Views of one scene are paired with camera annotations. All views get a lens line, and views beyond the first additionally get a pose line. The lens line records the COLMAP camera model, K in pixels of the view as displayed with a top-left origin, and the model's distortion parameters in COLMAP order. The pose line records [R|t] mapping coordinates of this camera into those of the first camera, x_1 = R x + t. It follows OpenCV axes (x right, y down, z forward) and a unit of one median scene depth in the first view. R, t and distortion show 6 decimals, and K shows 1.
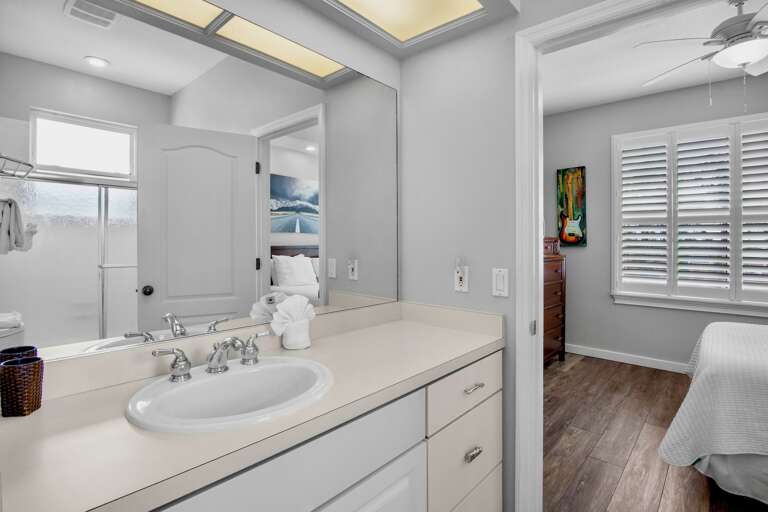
lens RADIAL K [[378.8, 0, 382.6], [0, 378.8, 249.3], [0, 0, 1]] dist [-0.013628, -0.001048]
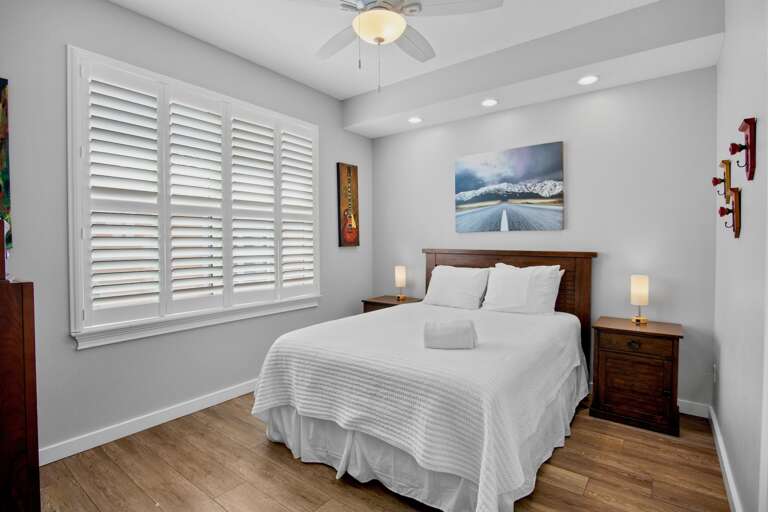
lens RADIAL K [[378.8, 0, 382.6], [0, 378.8, 249.3], [0, 0, 1]] dist [-0.013628, -0.001048]
pose [[-0.085167, -0.022214, 0.996119, 0.028678], [0.020240, 0.999507, 0.024020, -0.010442], [-0.996161, 0.022207, -0.084676, 0.644887]]
